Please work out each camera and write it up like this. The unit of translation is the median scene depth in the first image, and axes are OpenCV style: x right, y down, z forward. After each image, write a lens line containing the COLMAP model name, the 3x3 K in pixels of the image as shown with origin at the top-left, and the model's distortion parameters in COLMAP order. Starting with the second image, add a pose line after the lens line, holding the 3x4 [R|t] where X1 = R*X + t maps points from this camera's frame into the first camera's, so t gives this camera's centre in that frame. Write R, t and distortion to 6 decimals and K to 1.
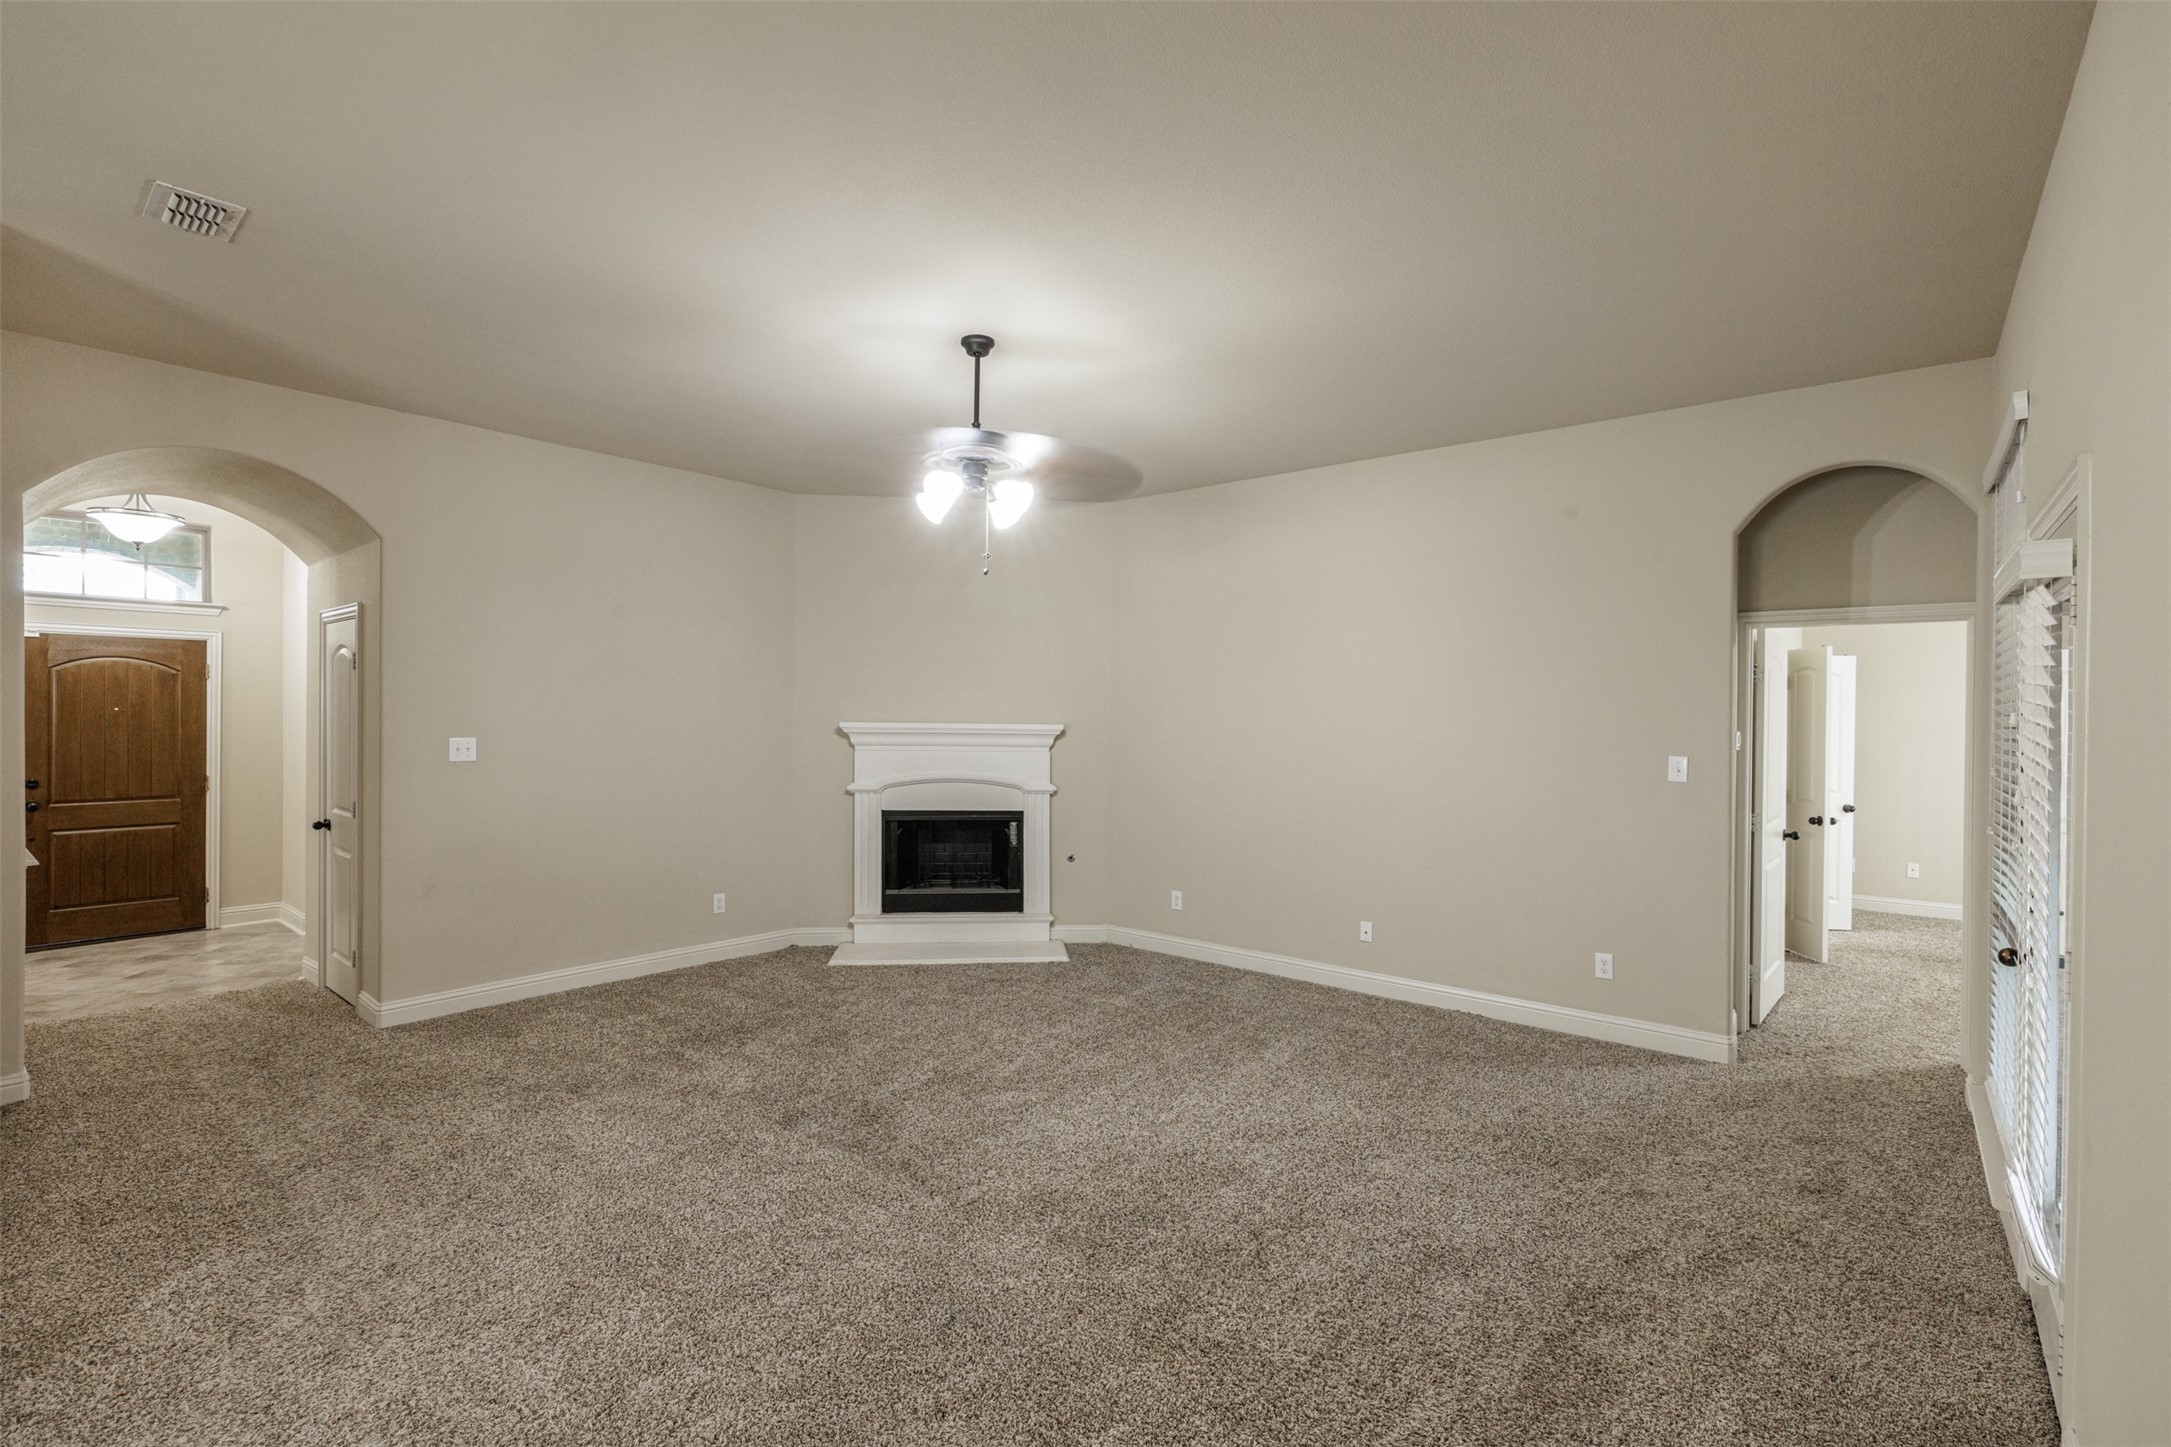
lens RADIAL K [[979.2, 0, 1076.3], [0, 979.2, 717.1], [0, 0, 1]] dist [-0.003240, 0.000032]
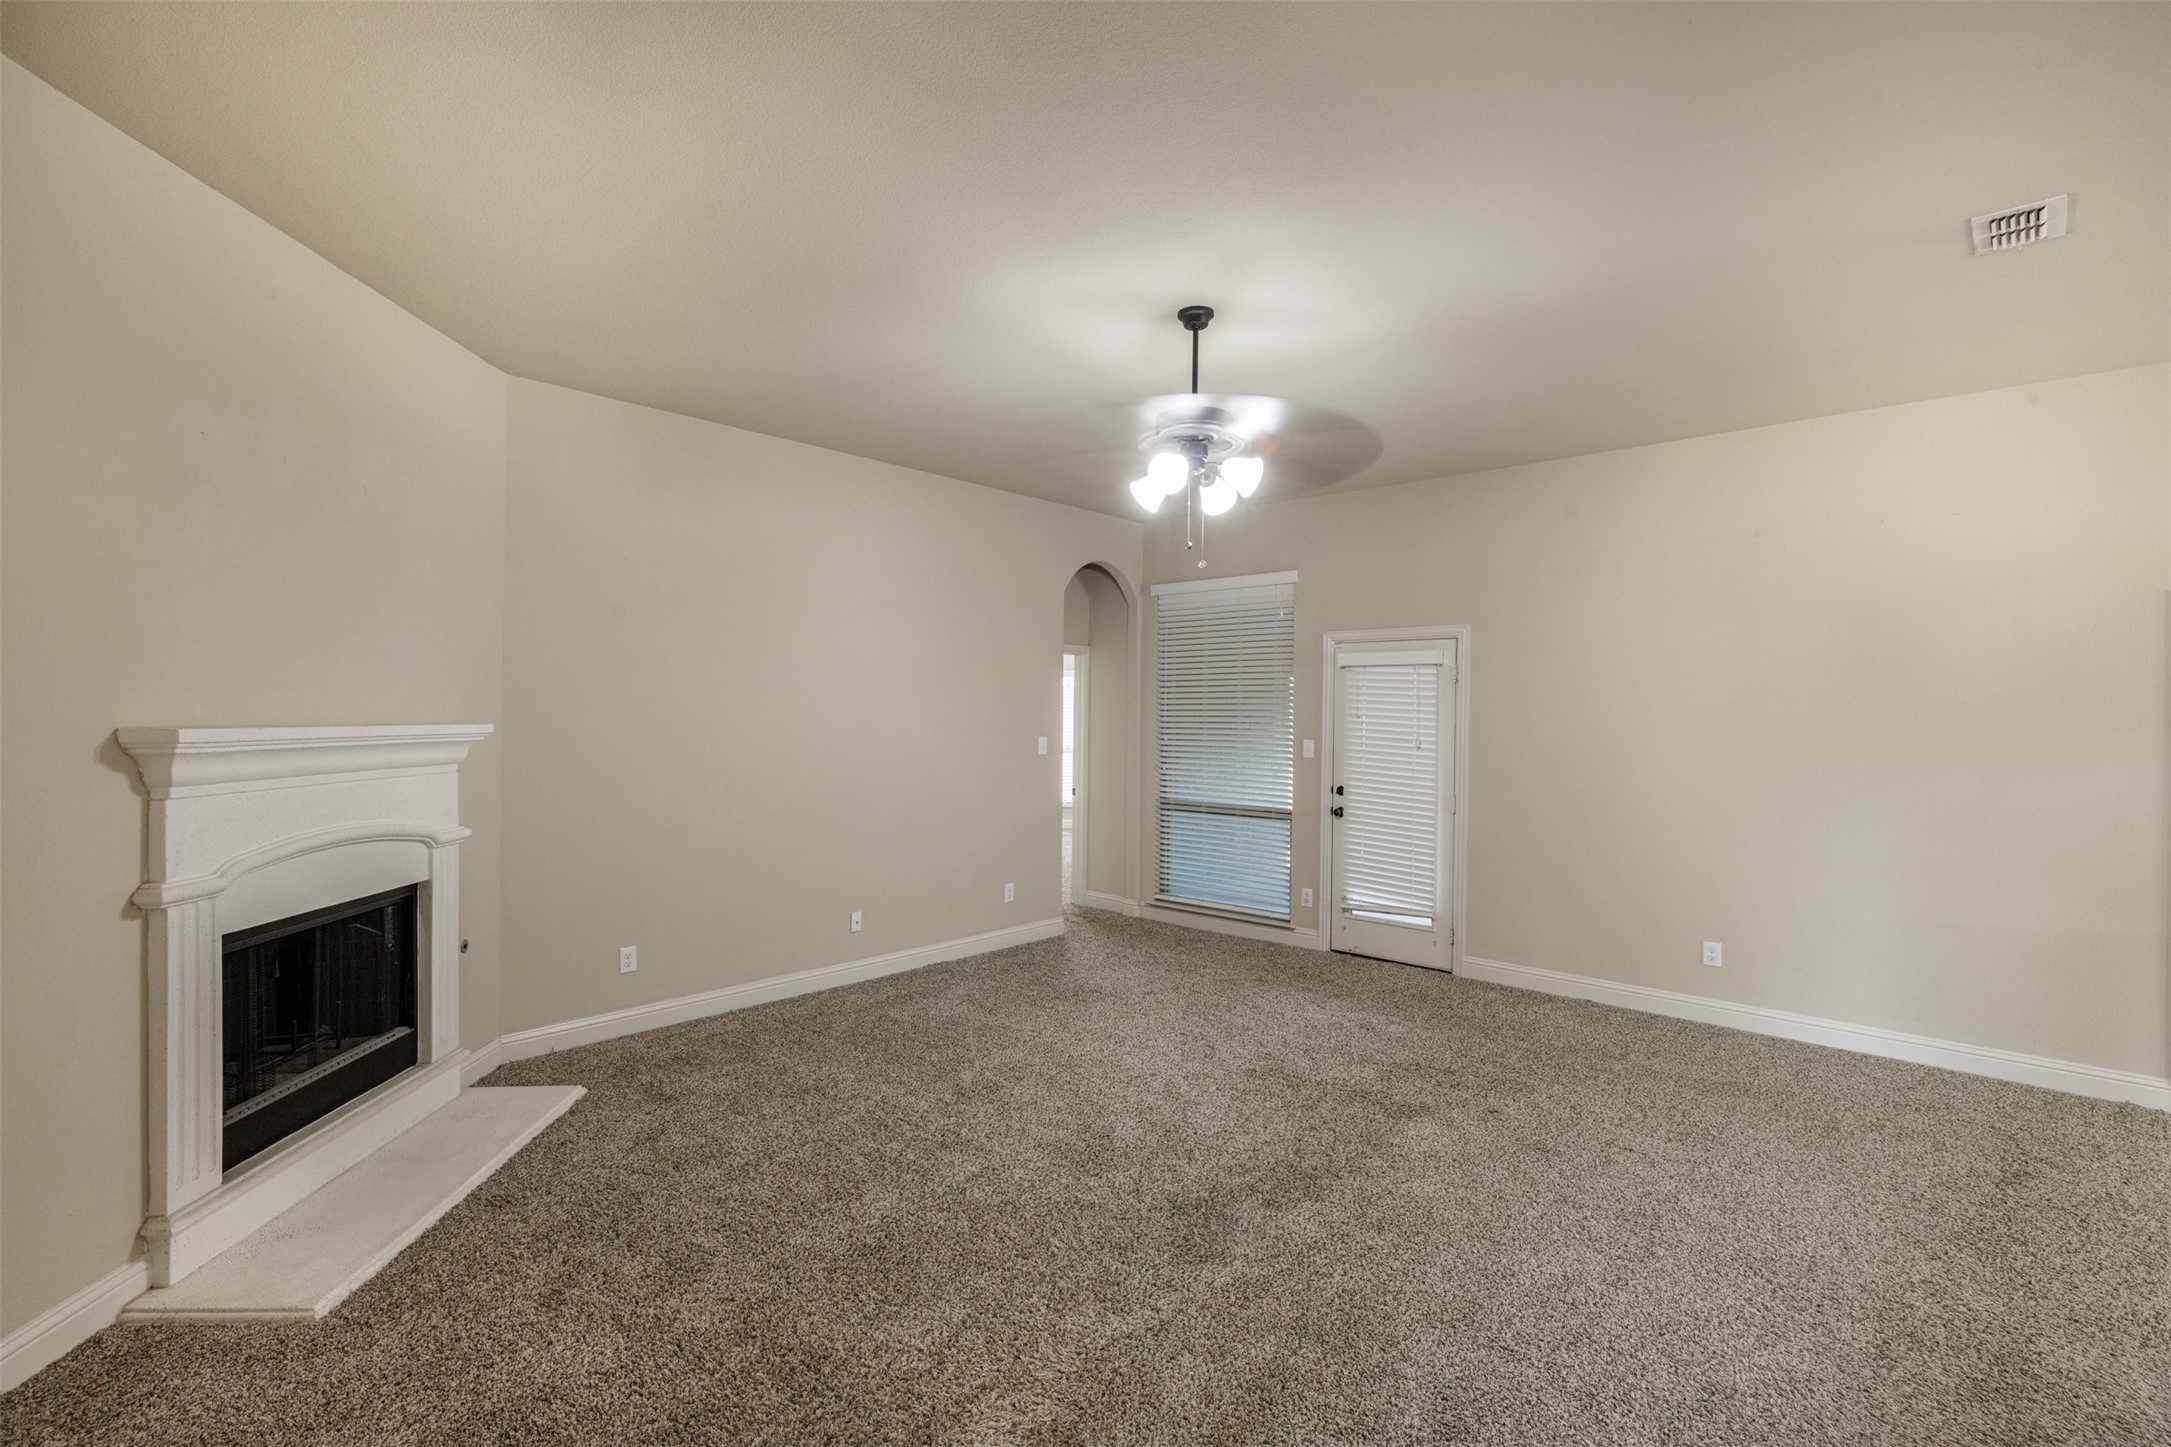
lens RADIAL K [[979.2, 0, 1076.3], [0, 979.2, 717.1], [0, 0, 1]] dist [-0.003240, 0.000032]
pose [[0.086563, -0.014240, 0.996145, -0.616385], [-0.001719, 0.999894, 0.014443, -0.006251], [-0.996245, -0.002962, 0.086529, 0.616613]]
